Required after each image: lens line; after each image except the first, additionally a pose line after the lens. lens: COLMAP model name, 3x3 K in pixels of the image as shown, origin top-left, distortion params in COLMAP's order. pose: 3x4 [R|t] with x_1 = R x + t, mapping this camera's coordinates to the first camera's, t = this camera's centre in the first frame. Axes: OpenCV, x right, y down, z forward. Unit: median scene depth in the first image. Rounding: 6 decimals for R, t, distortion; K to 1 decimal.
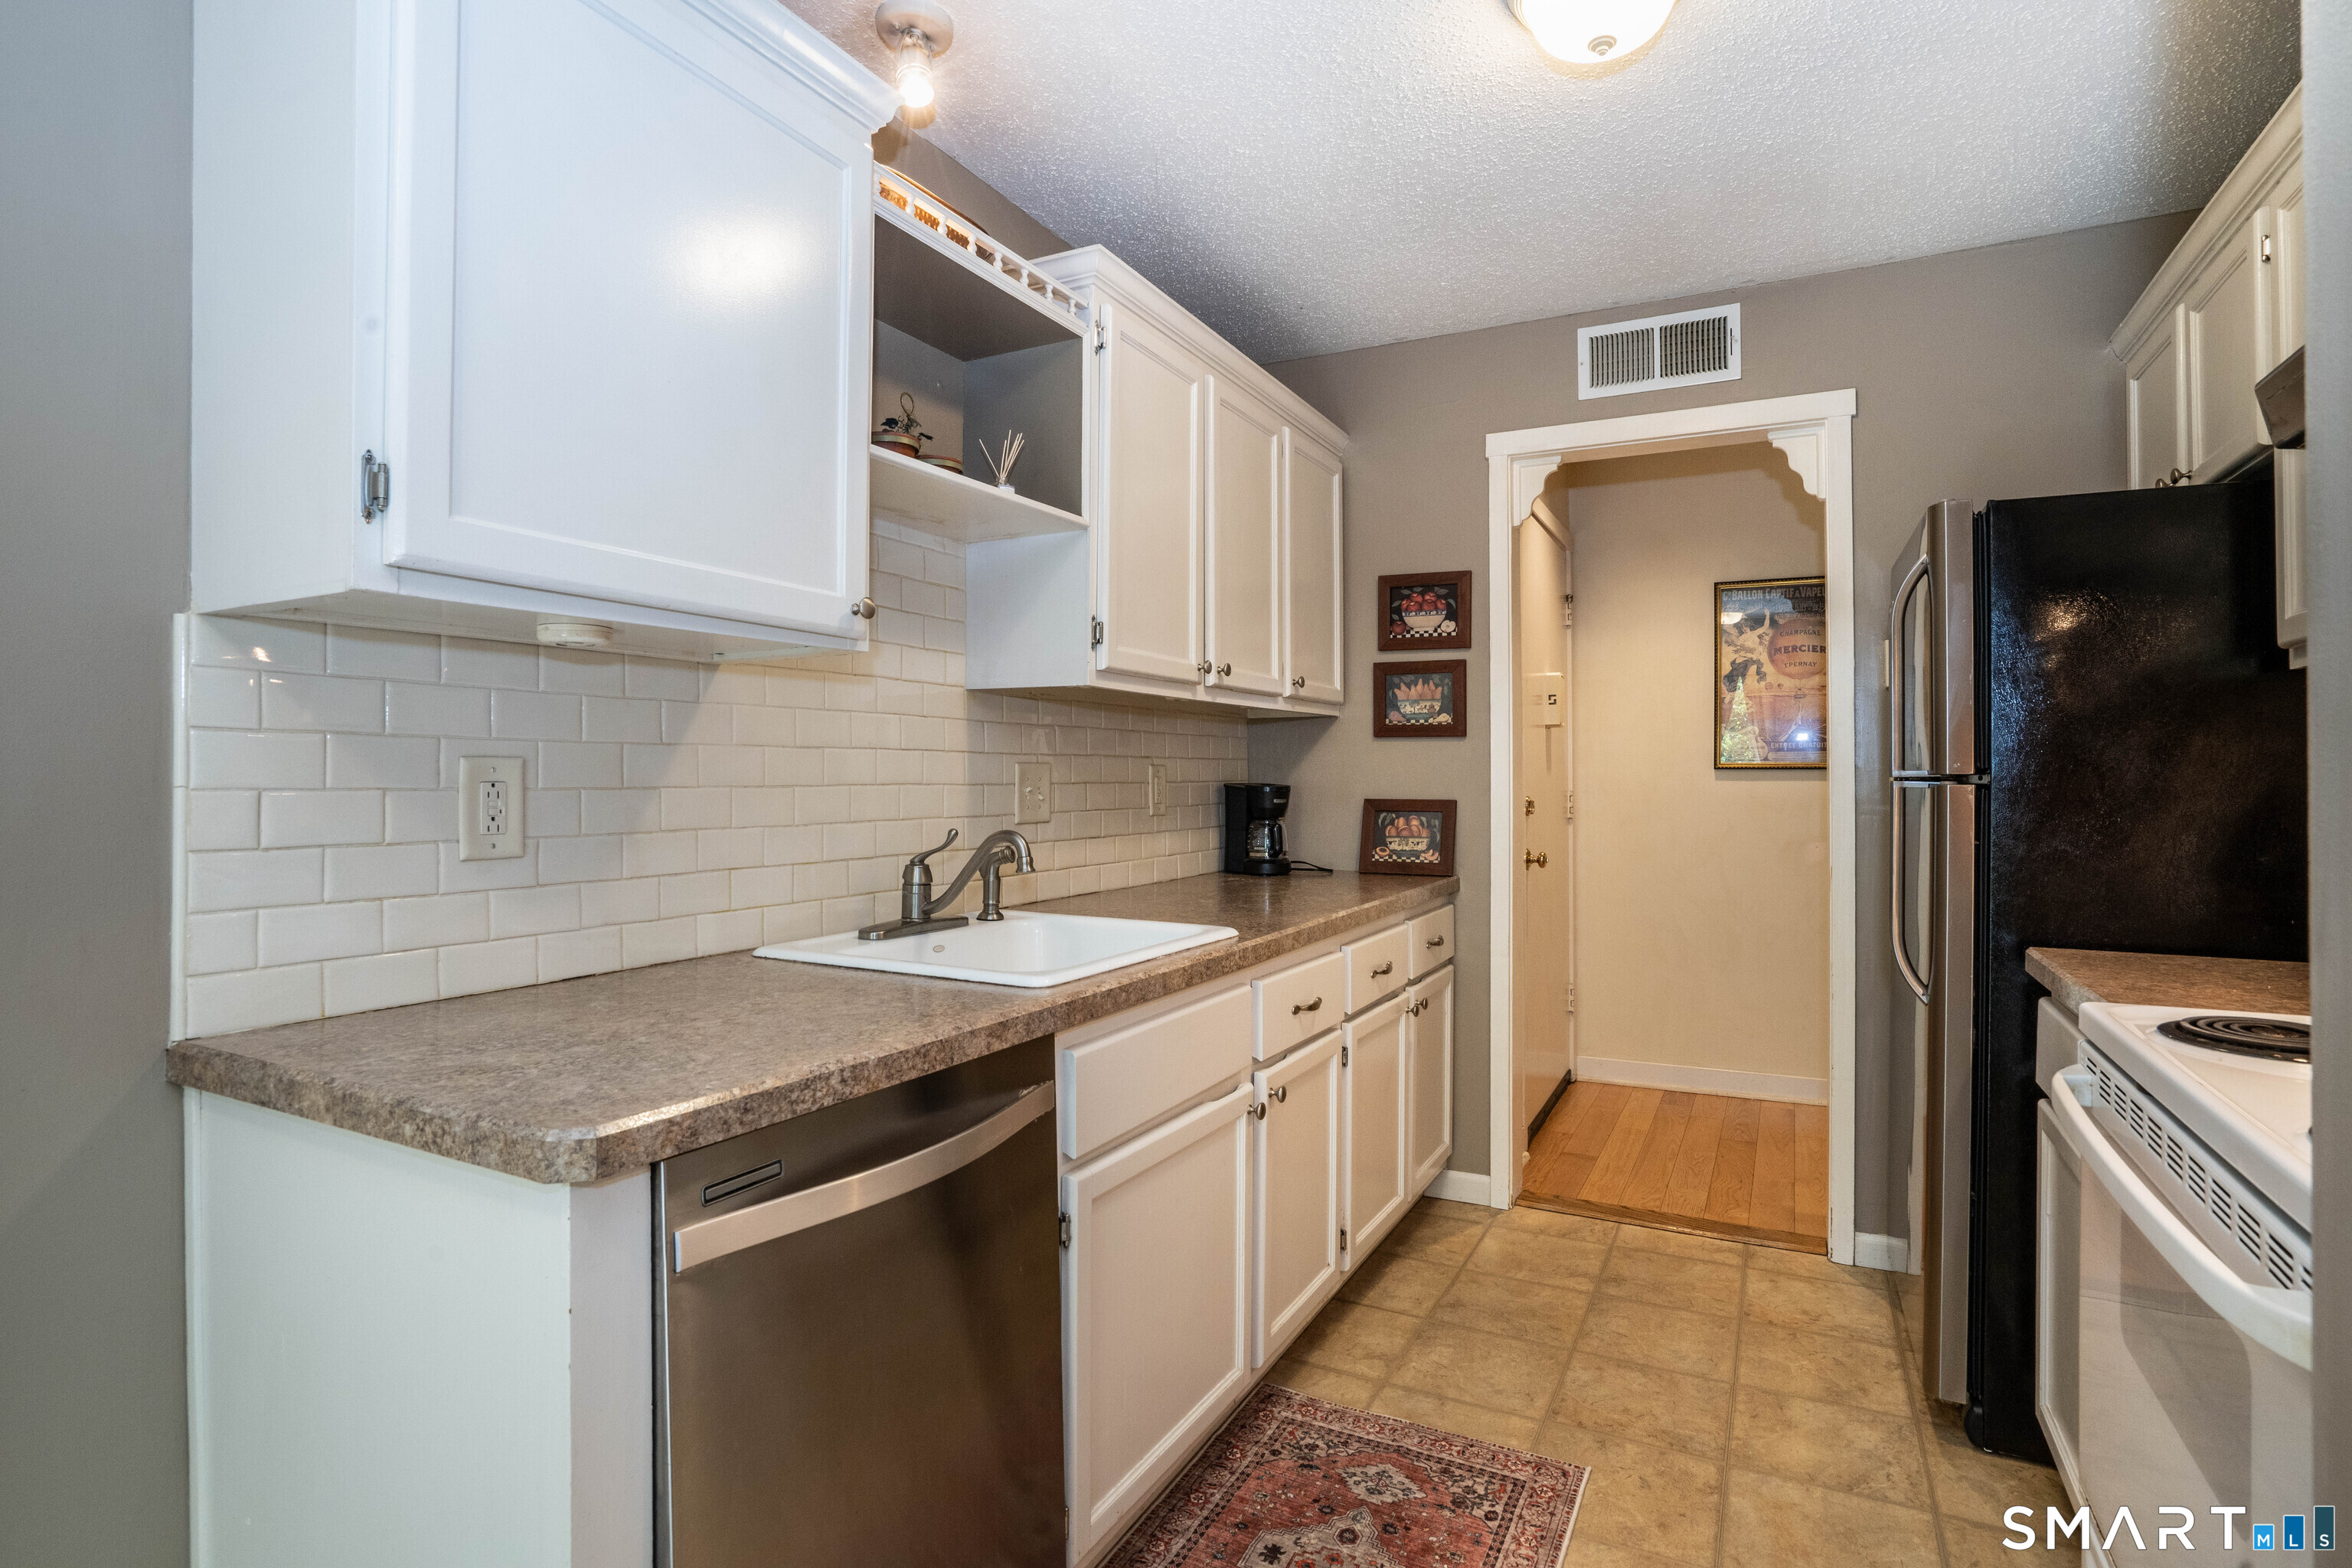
lens RADIAL K [[1149.8, 0, 1216.3], [0, 1149.8, 769.2], [0, 0, 1]] dist [-0.031263, 0.003652]
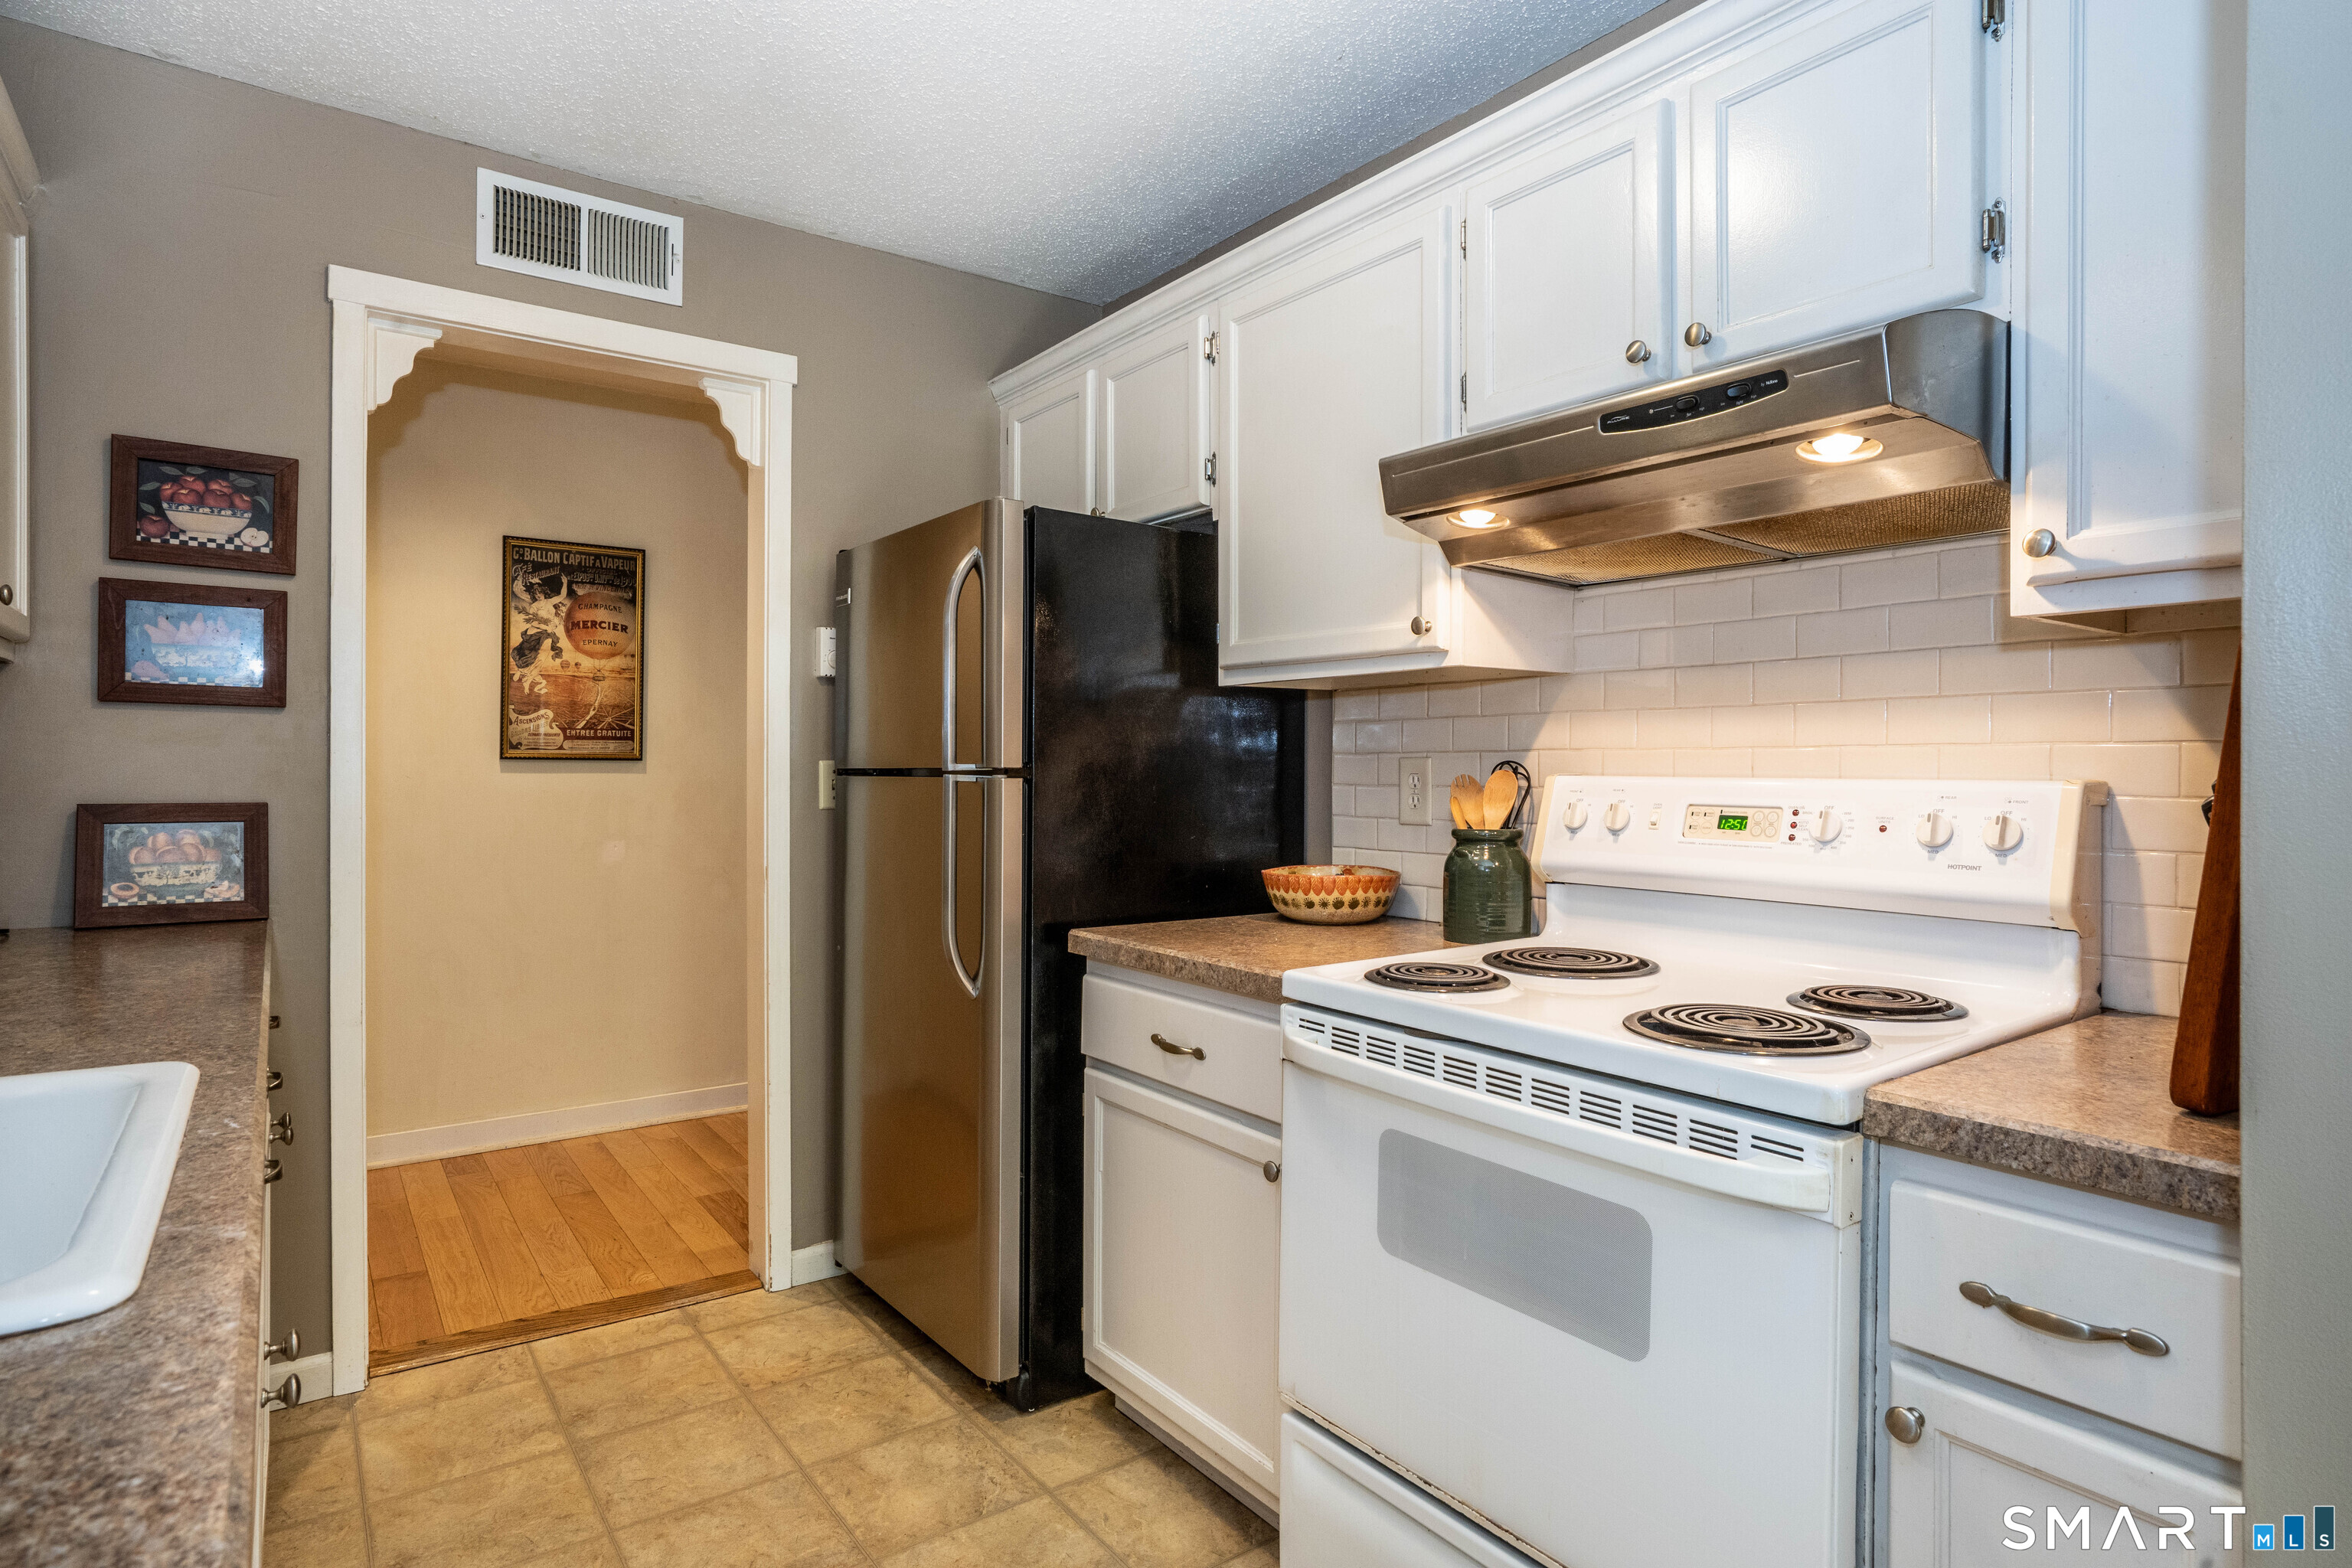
lens RADIAL K [[1206.3, 0, 1127.9], [0, 1206.3, 768.7], [0, 0, 1]] dist [-0.040811, 0.007937]
pose [[0.461212, 0.001104, 0.887289, -0.183344], [-0.008633, 0.999957, 0.003243, 0.000274], [-0.887248, -0.009155, 0.461202, 0.281971]]
